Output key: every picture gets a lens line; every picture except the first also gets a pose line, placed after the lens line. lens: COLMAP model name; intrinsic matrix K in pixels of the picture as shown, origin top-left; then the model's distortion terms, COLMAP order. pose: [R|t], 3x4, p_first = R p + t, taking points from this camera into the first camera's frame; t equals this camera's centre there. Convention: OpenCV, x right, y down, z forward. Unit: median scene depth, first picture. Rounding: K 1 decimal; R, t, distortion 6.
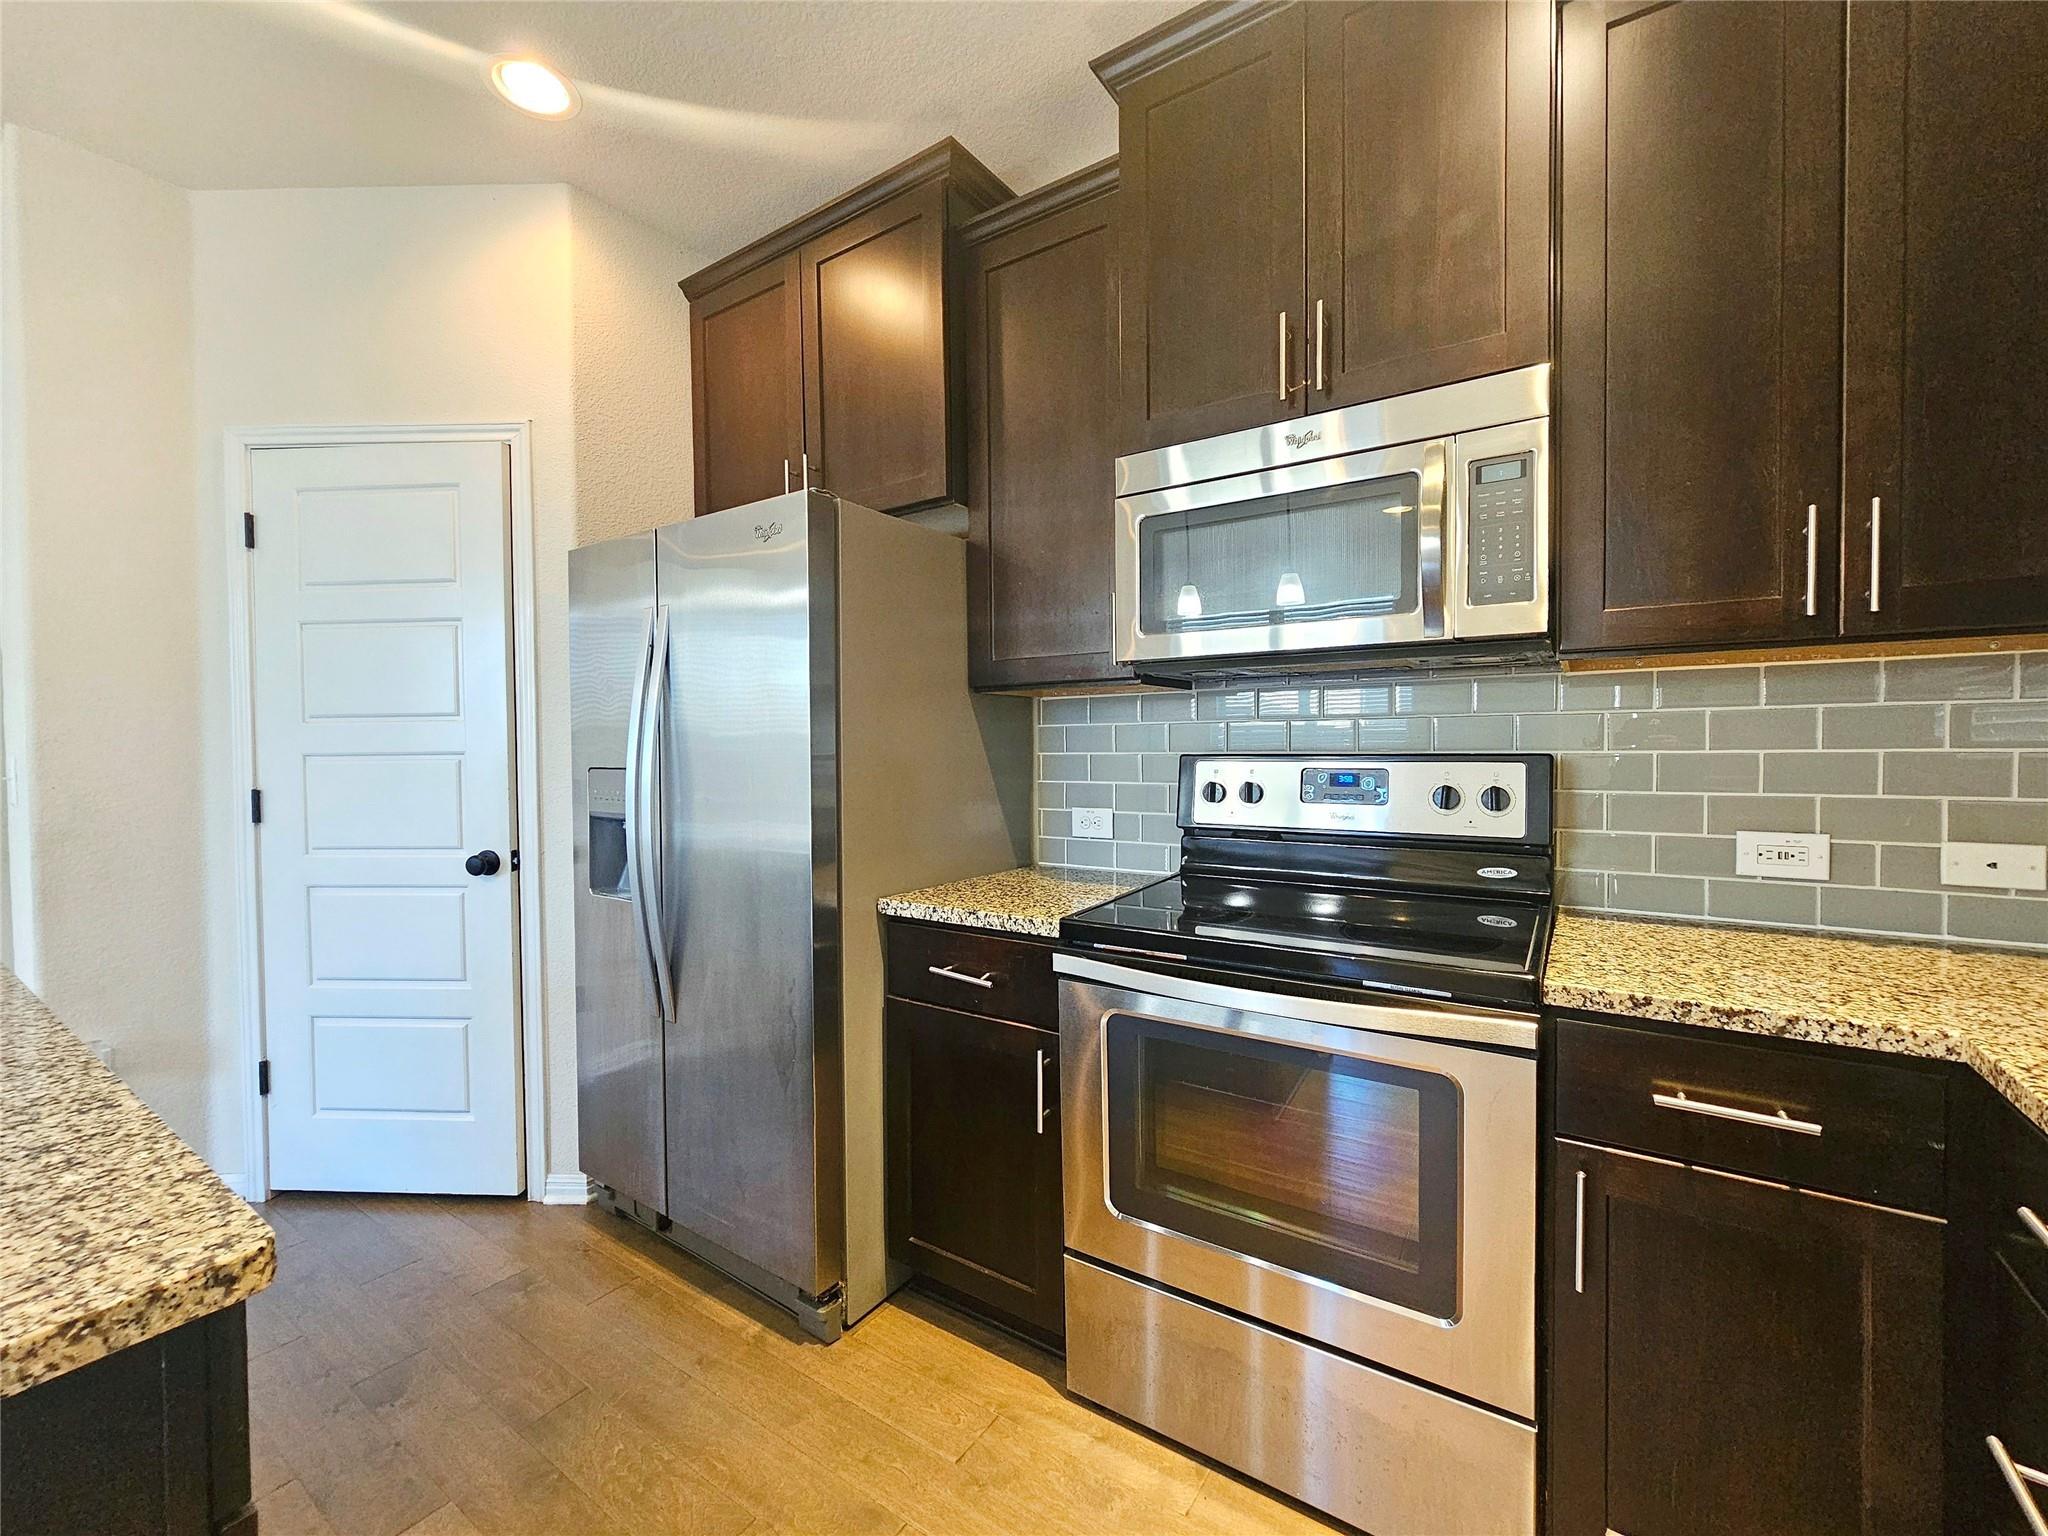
lens RADIAL K [[844.3, 0, 1025.3], [0, 844.3, 765.9], [0, 0, 1]] dist [-0.003207, 0.000456]
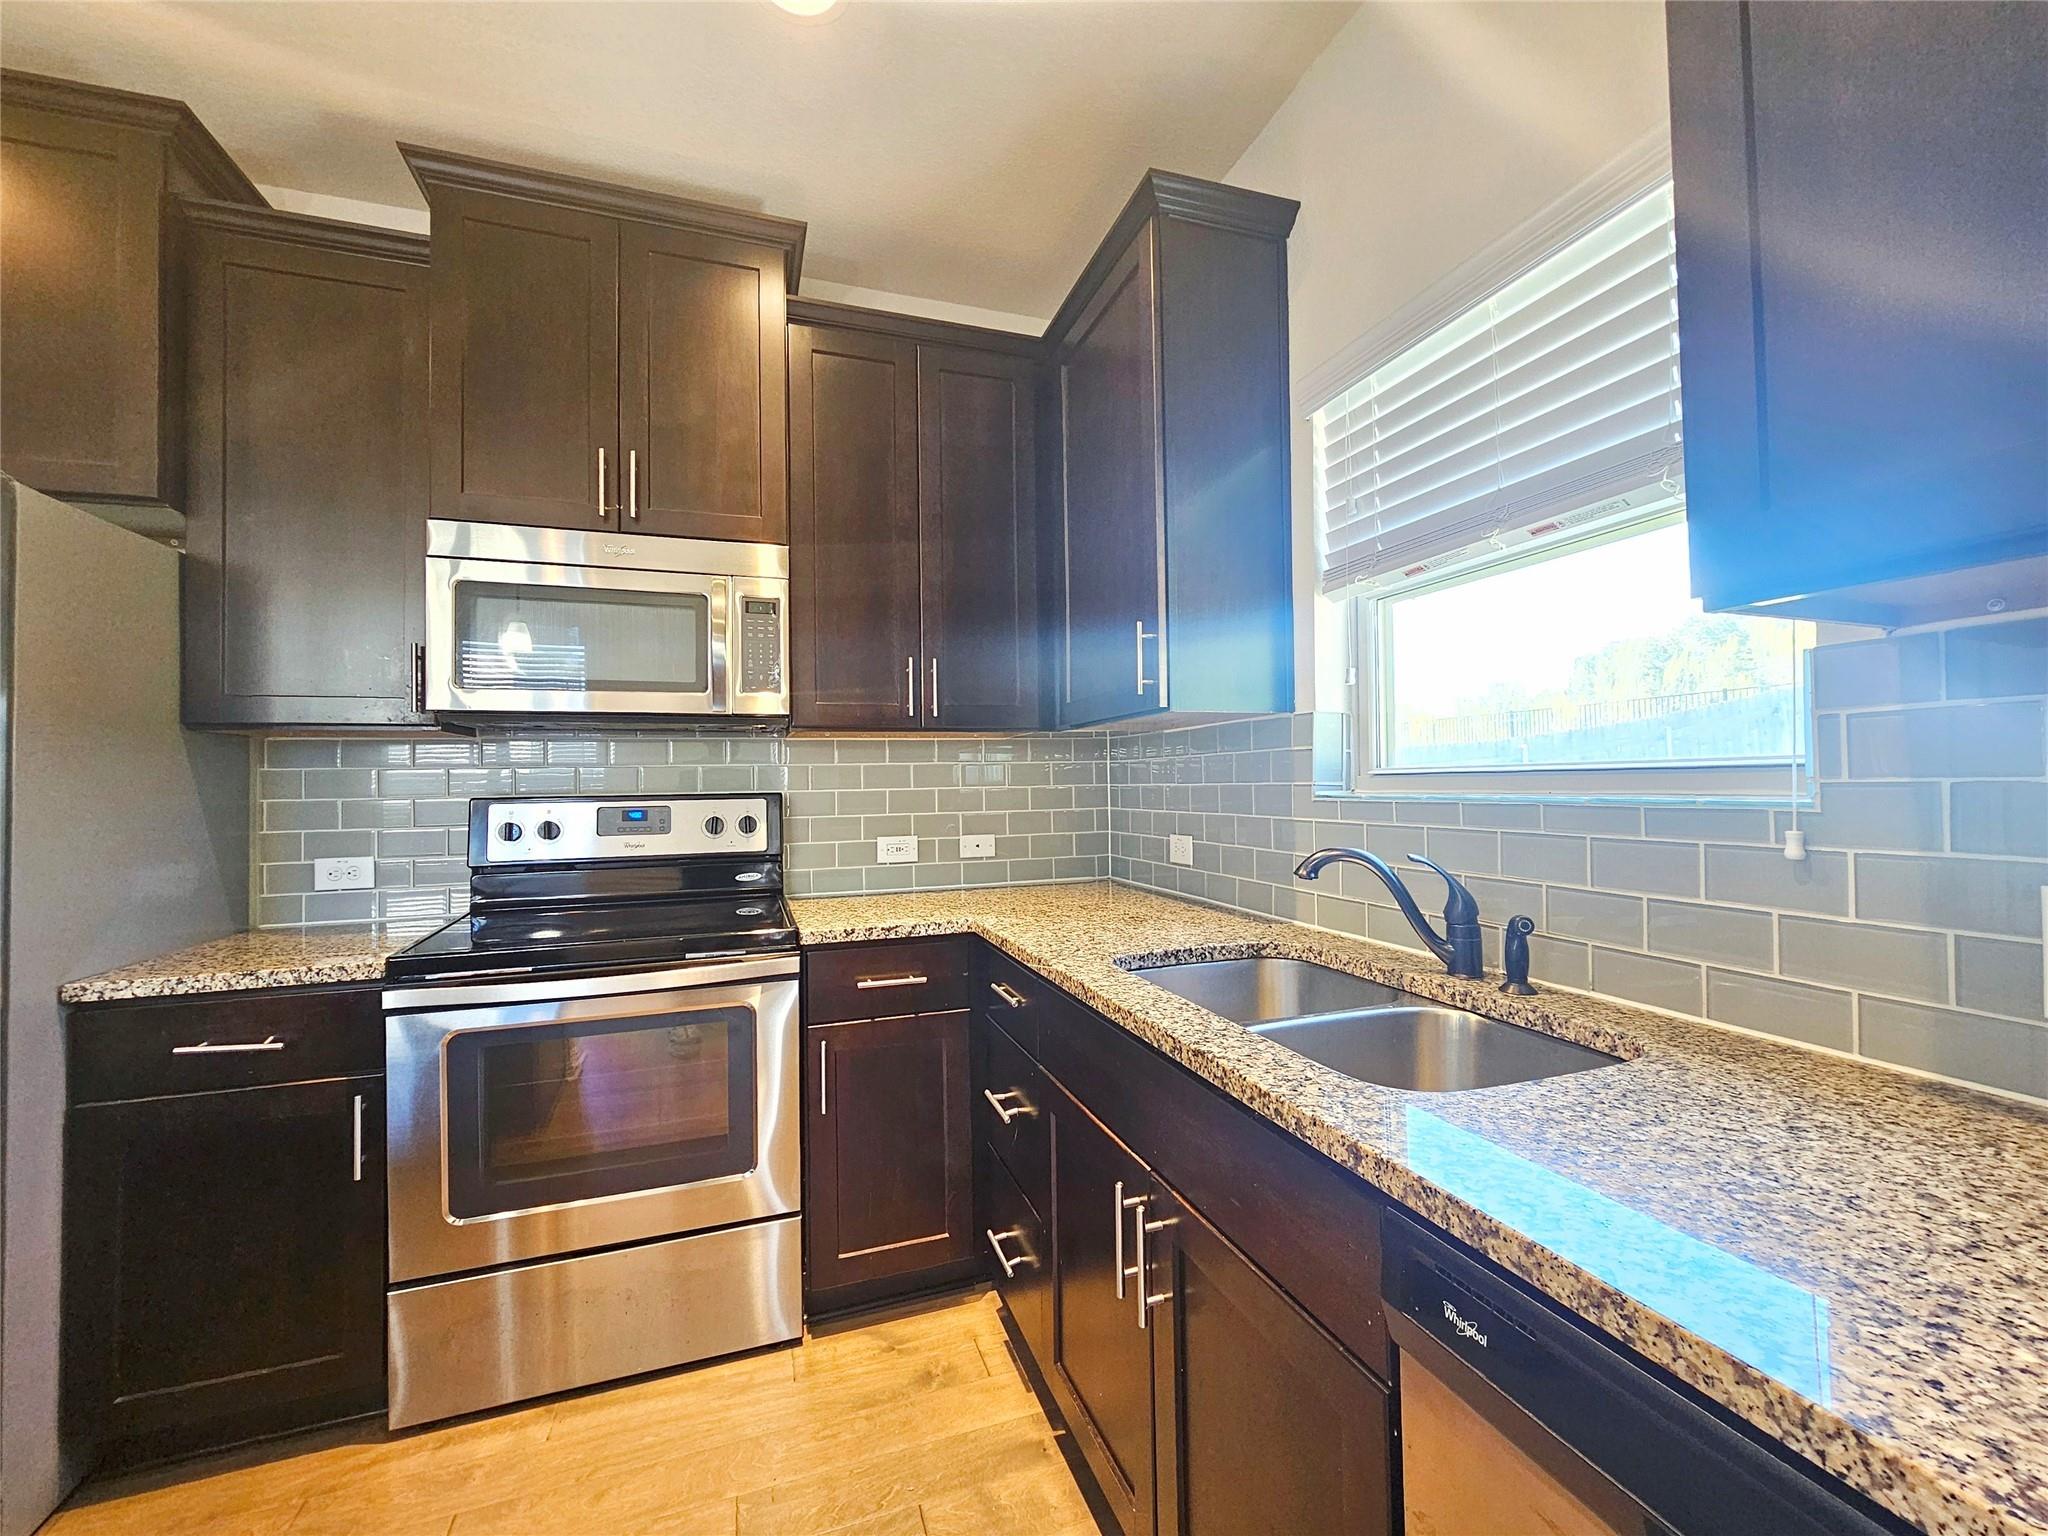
lens RADIAL K [[844.3, 0, 1033.4], [0, 844.3, 766.8], [0, 0, 1]] dist [-0.003207, 0.000456]
pose [[0.597408, 0.013697, 0.801821, -0.299140], [0.029686, 0.998791, -0.039180, 0.011445], [-0.801388, 0.047210, 0.596279, -0.242578]]
